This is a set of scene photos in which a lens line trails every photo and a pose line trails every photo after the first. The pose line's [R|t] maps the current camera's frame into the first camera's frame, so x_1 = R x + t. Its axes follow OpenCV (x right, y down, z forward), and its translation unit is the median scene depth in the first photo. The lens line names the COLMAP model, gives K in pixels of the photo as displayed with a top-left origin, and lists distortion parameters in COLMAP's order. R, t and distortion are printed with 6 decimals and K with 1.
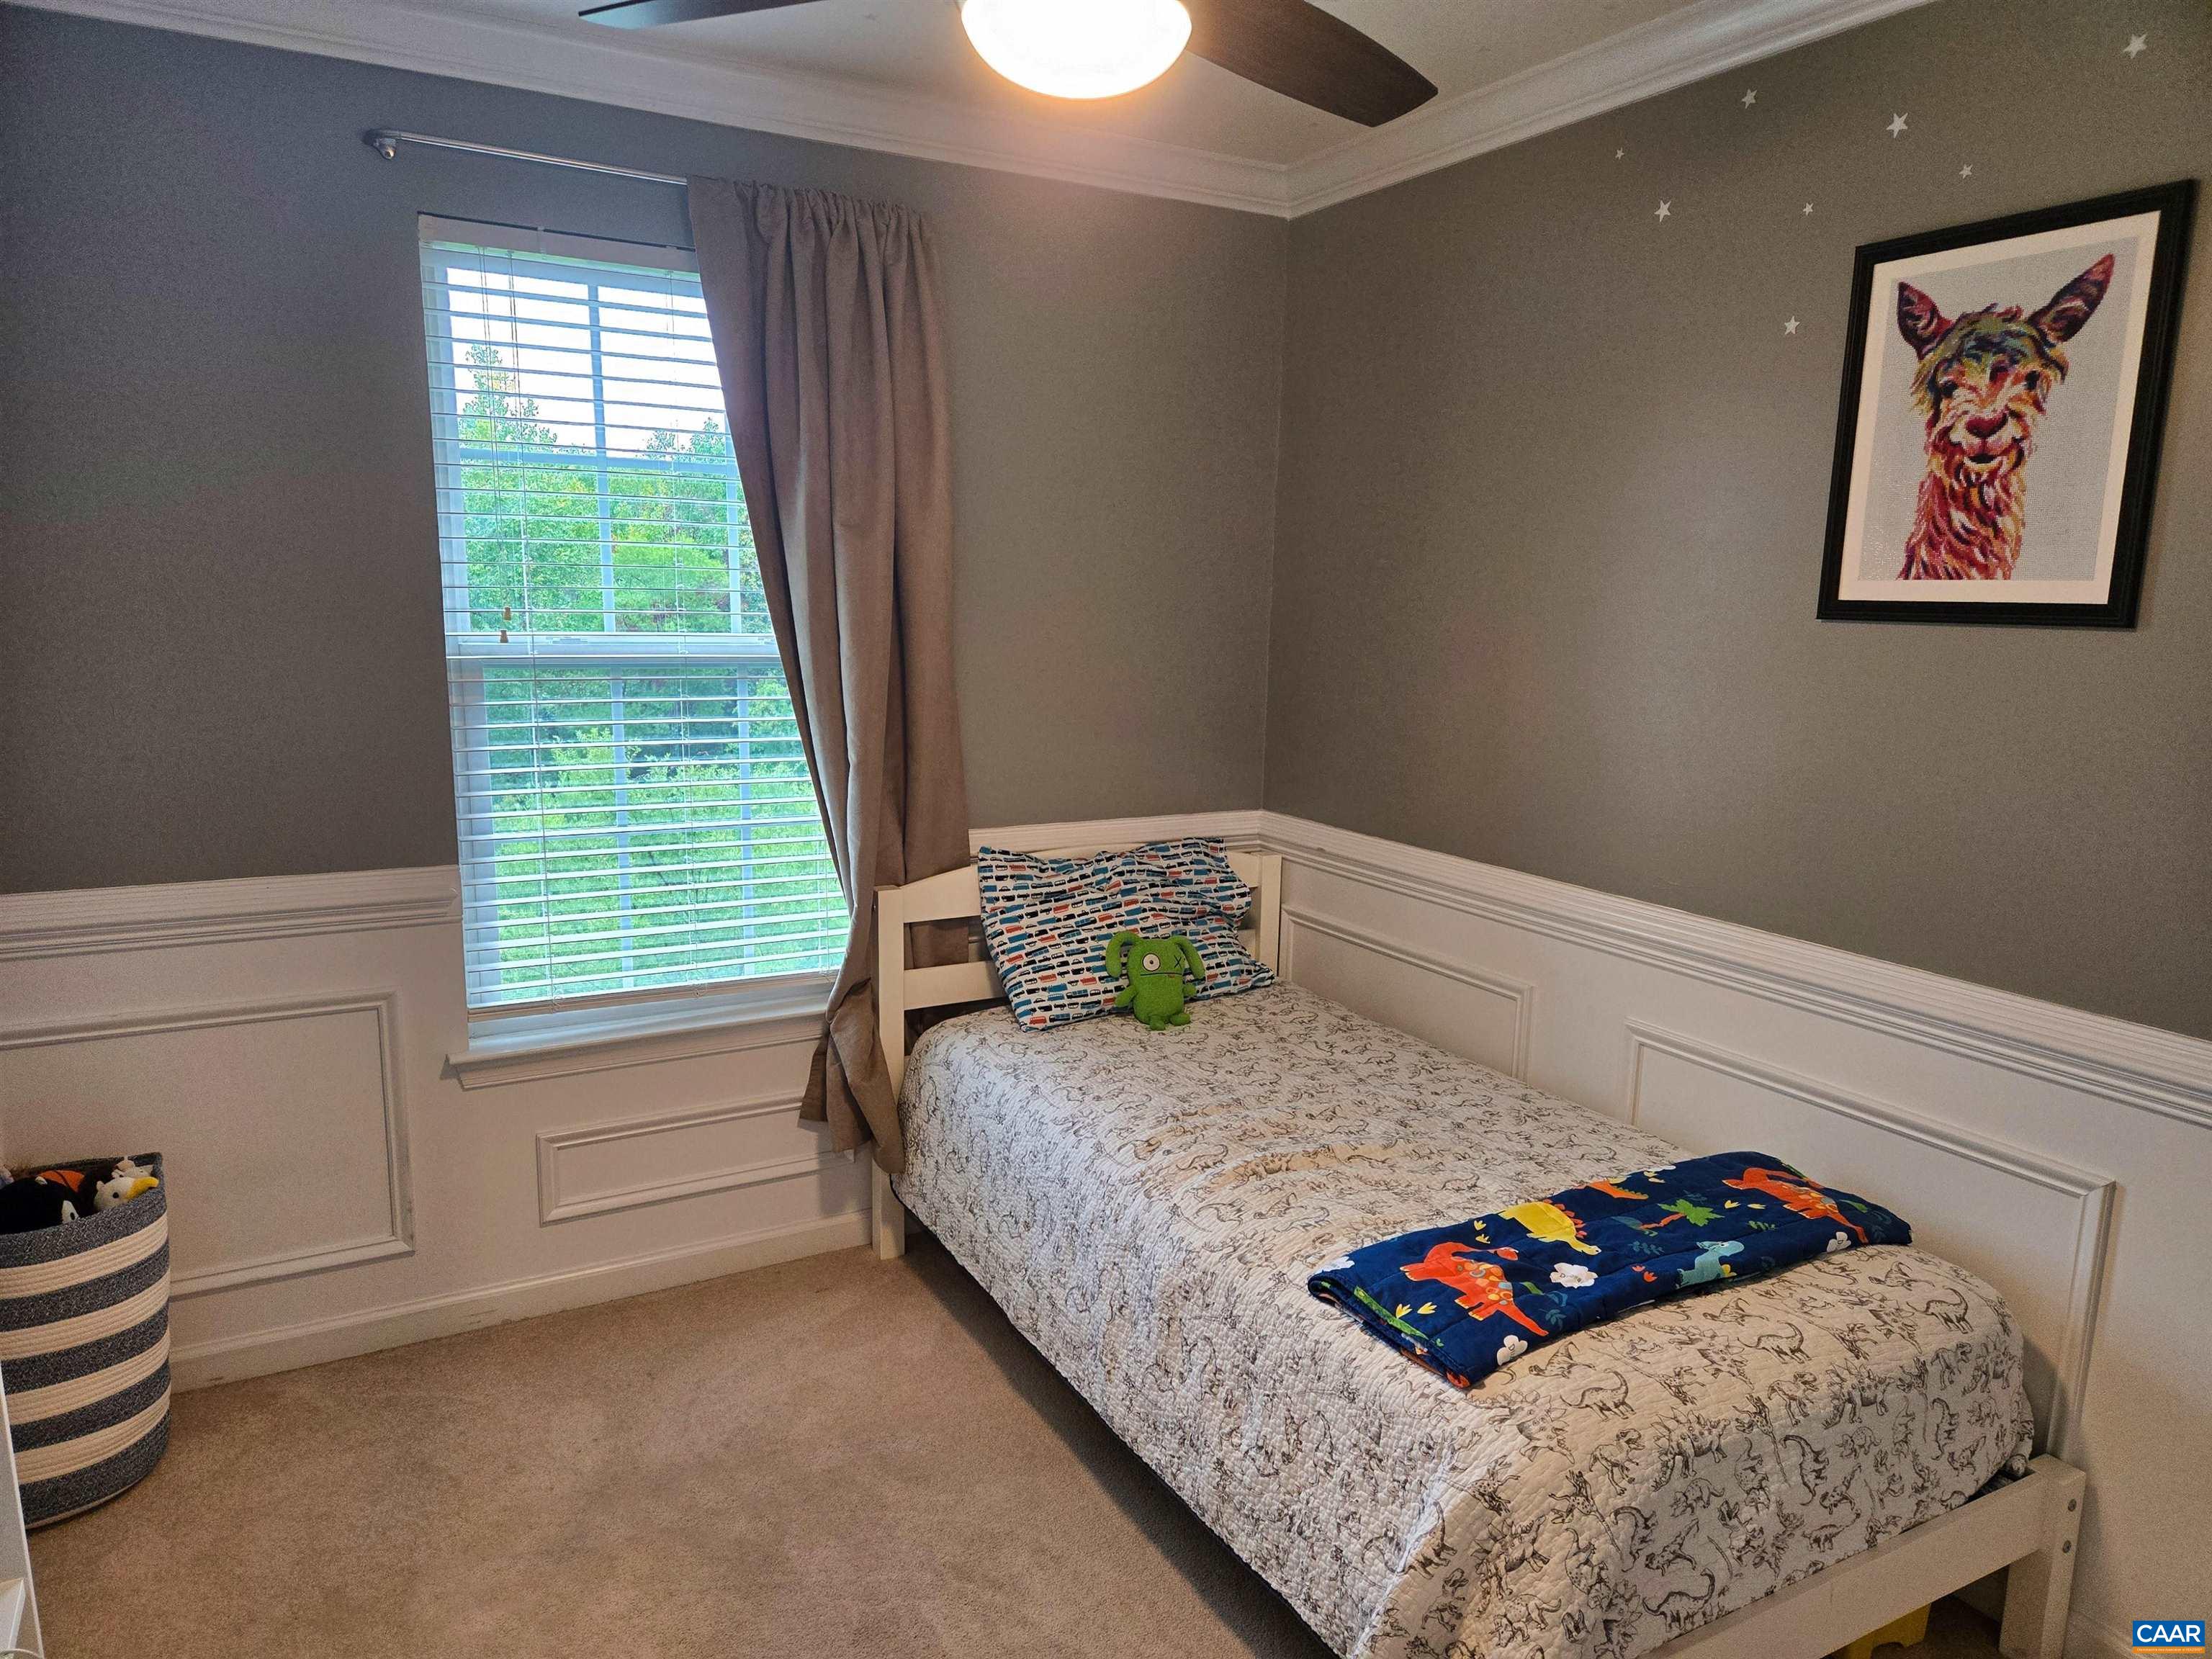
lens RADIAL K [[1463.1, 0, 1093.0], [0, 1463.1, 826.9], [0, 0, 1]] dist [0.044406, -0.019253]
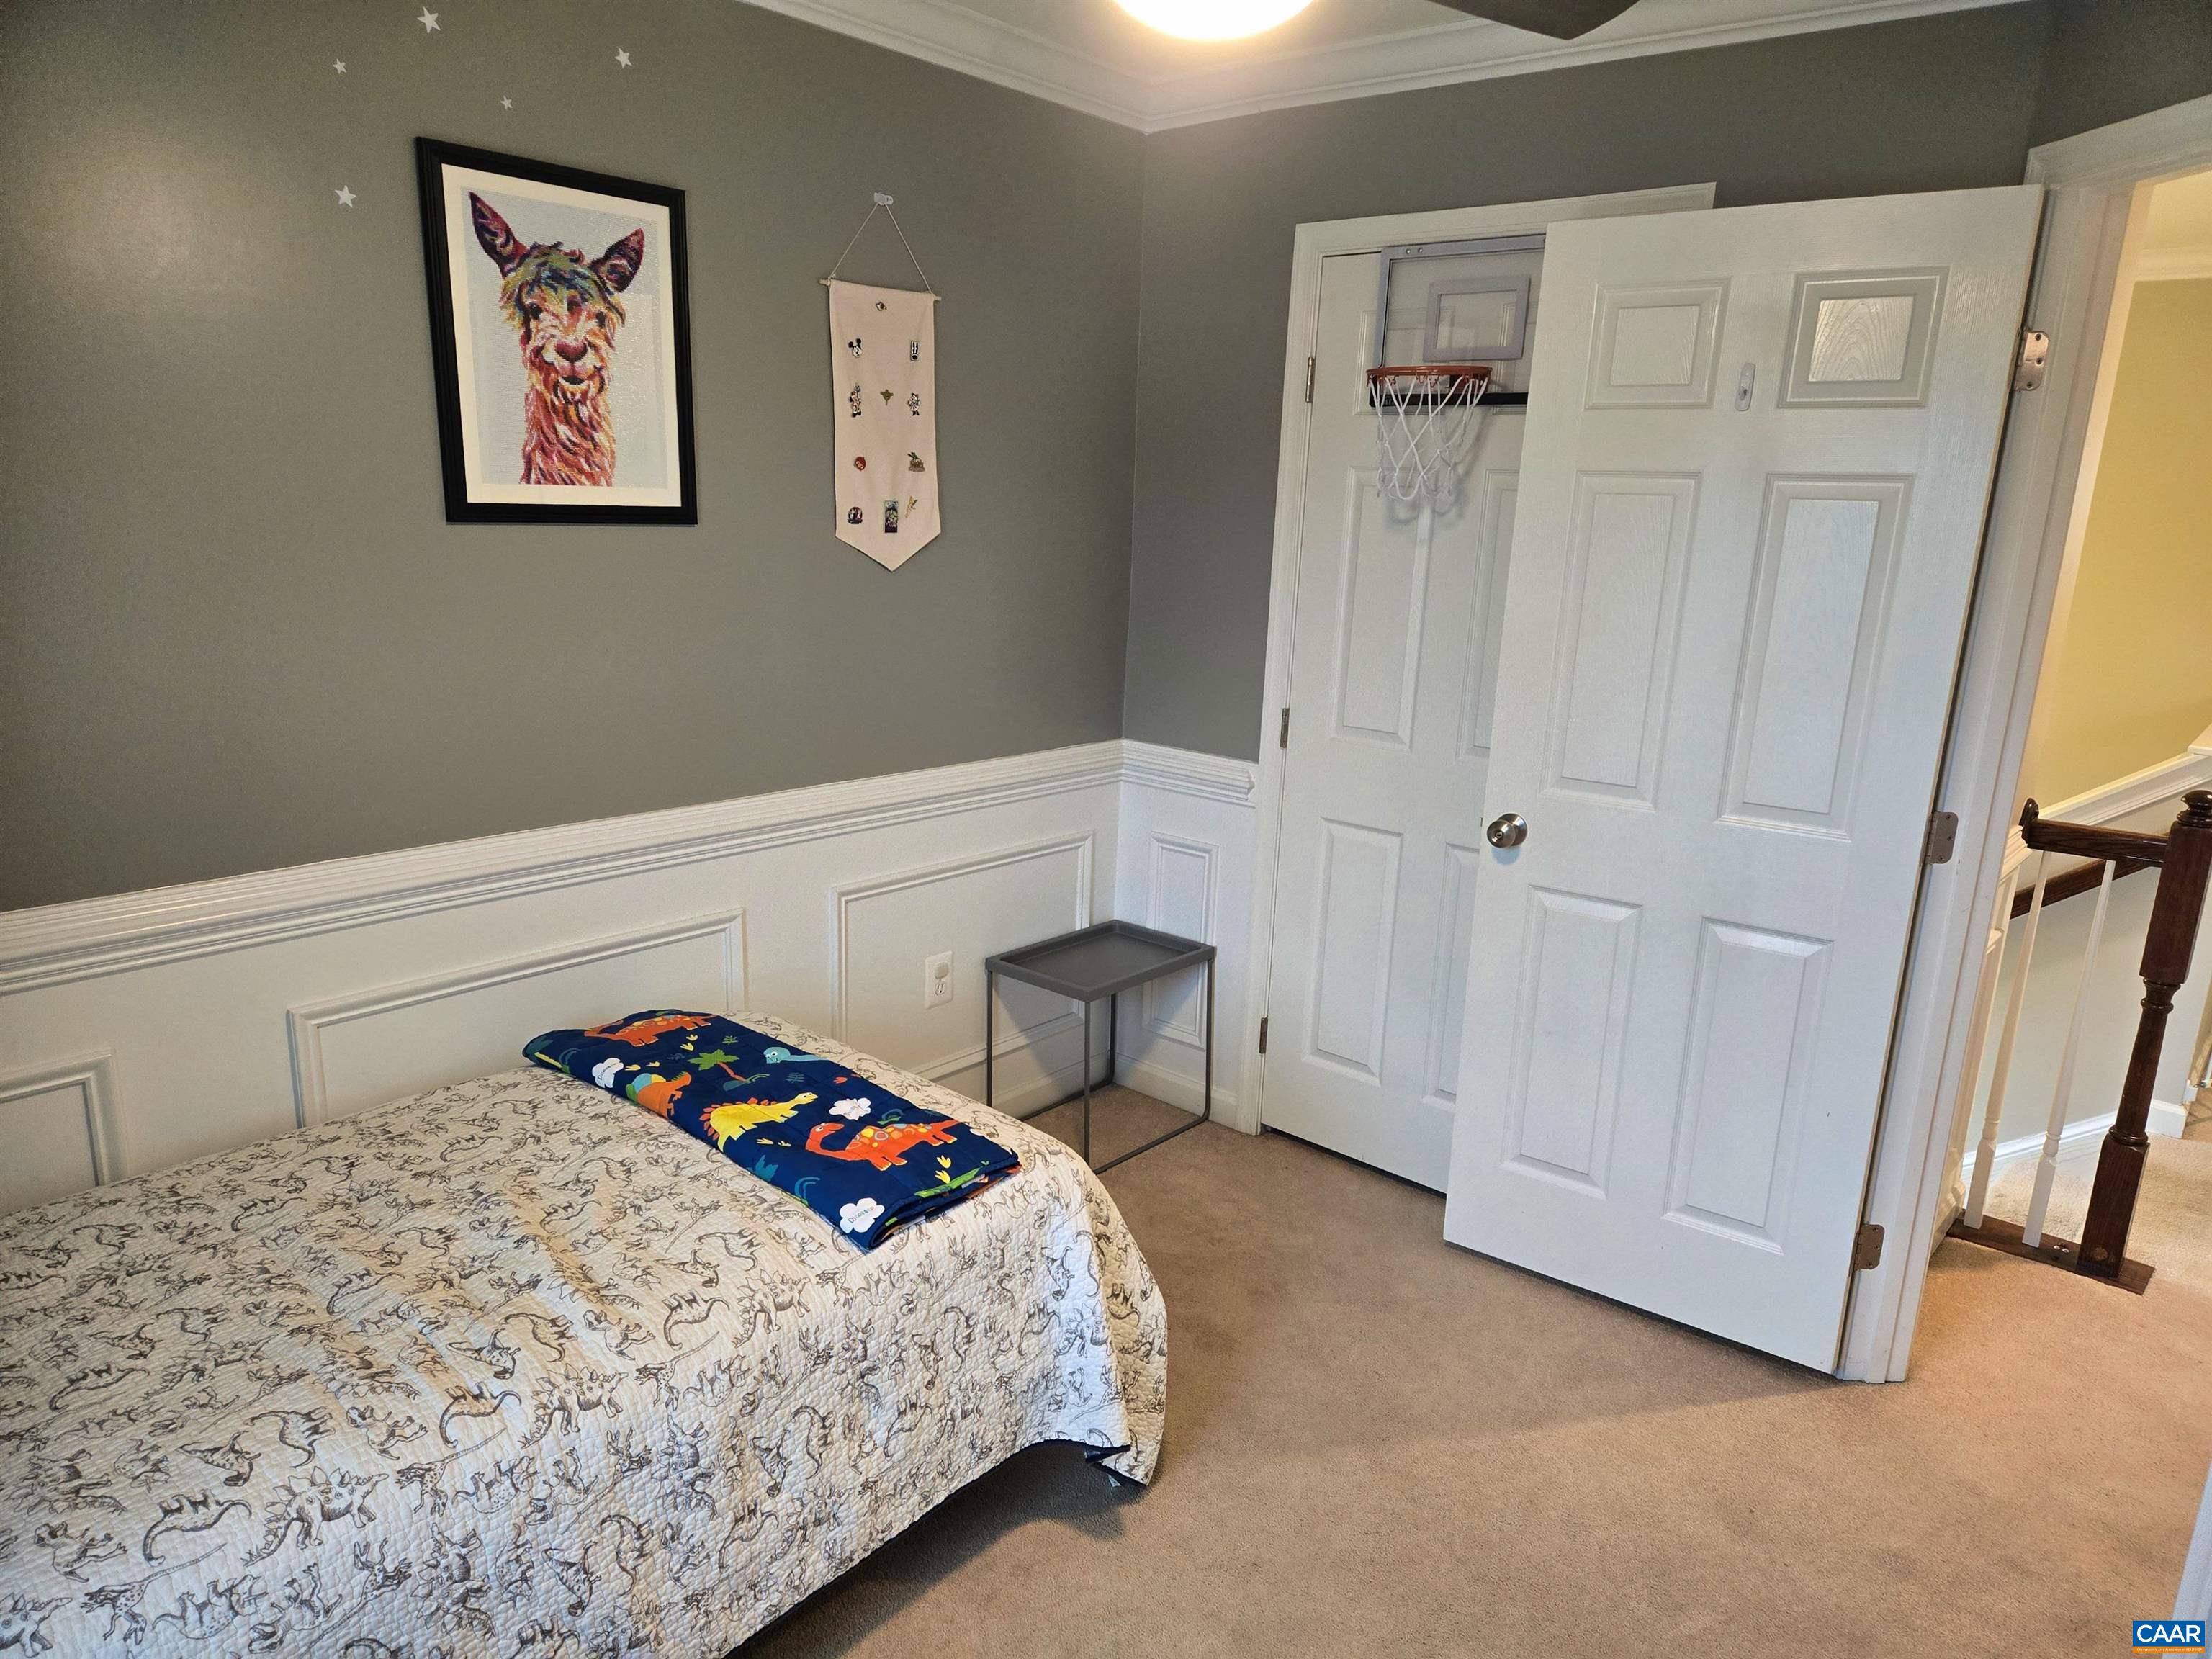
lens RADIAL K [[1463.1, 0, 1098.4], [0, 1463.1, 848.3], [0, 0, 1]] dist [0.044406, -0.019253]
pose [[-0.338036, -0.260784, 0.904280, -0.687104], [0.116434, 0.941872, 0.315150, -0.218299], [-0.933903, 0.211822, -0.288023, 1.023699]]
